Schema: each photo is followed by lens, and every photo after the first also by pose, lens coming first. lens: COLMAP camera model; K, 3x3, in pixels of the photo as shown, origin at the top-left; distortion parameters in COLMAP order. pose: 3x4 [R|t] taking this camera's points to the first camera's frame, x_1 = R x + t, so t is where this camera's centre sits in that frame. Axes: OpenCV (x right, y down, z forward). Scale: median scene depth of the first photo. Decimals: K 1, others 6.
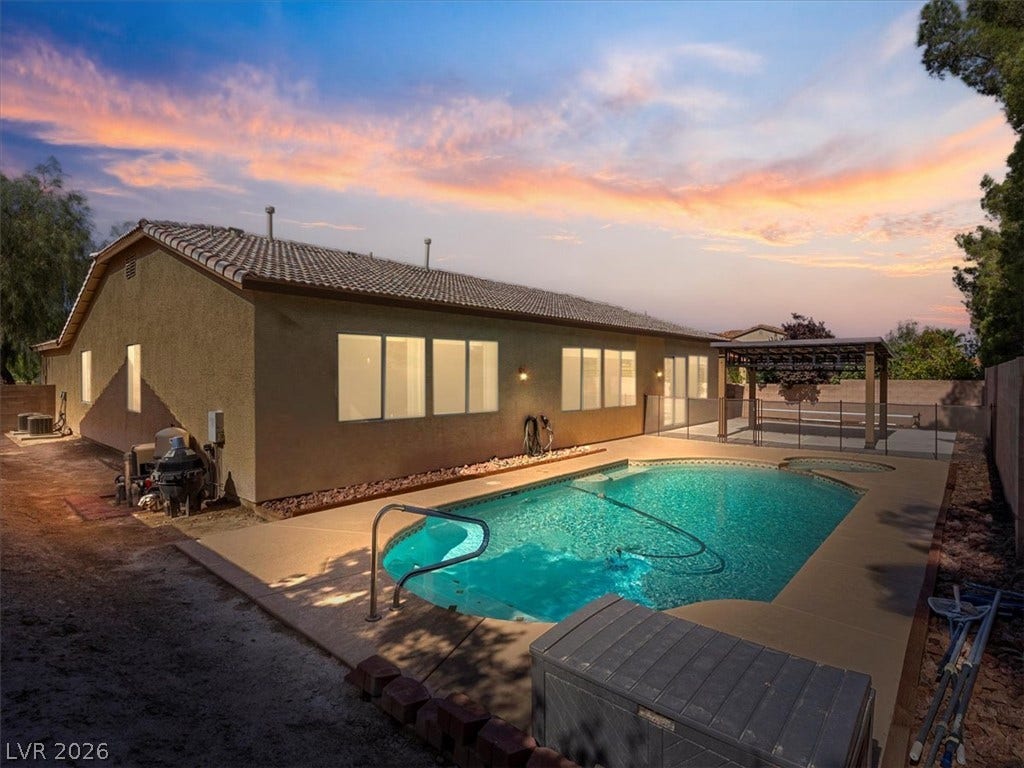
lens RADIAL K [[521.6, 0, 513.8], [0, 521.6, 377.0], [0, 0, 1]] dist [0.000066, -0.000005]
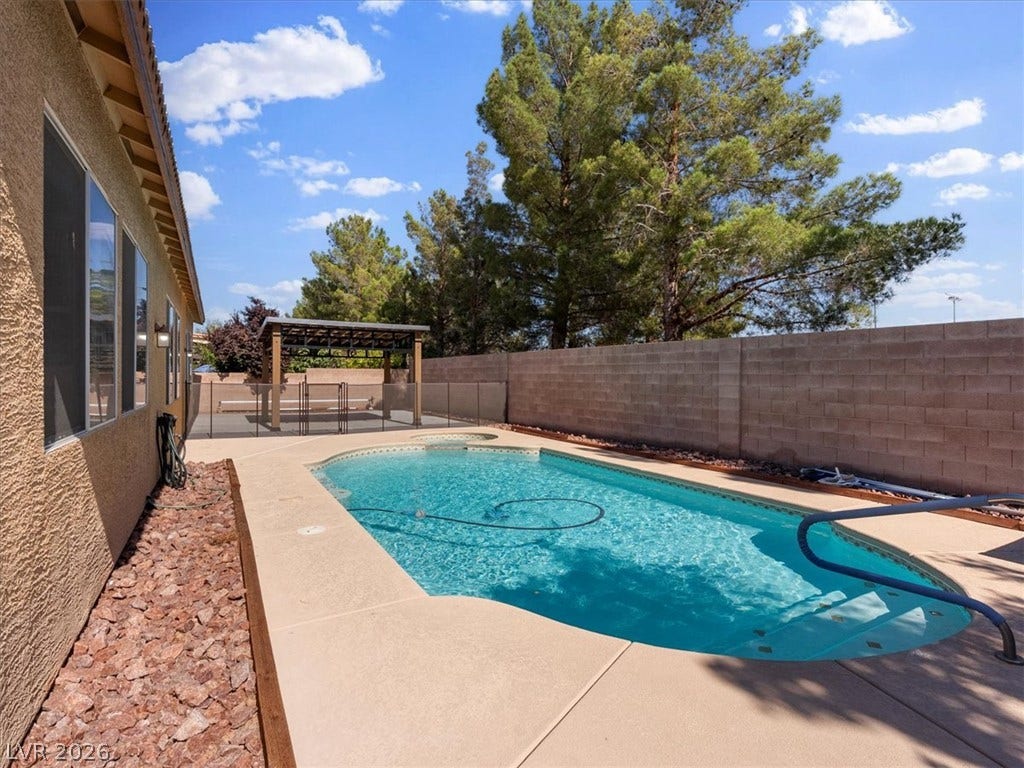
lens RADIAL K [[521.6, 0, 513.8], [0, 521.6, 377.0], [0, 0, 1]] dist [0.000066, -0.000005]
pose [[0.315948, -0.001475, 0.948775, -0.252351], [-0.003269, 0.999991, 0.002644, 0.020944], [-0.948771, -0.003937, 0.315940, 0.328955]]
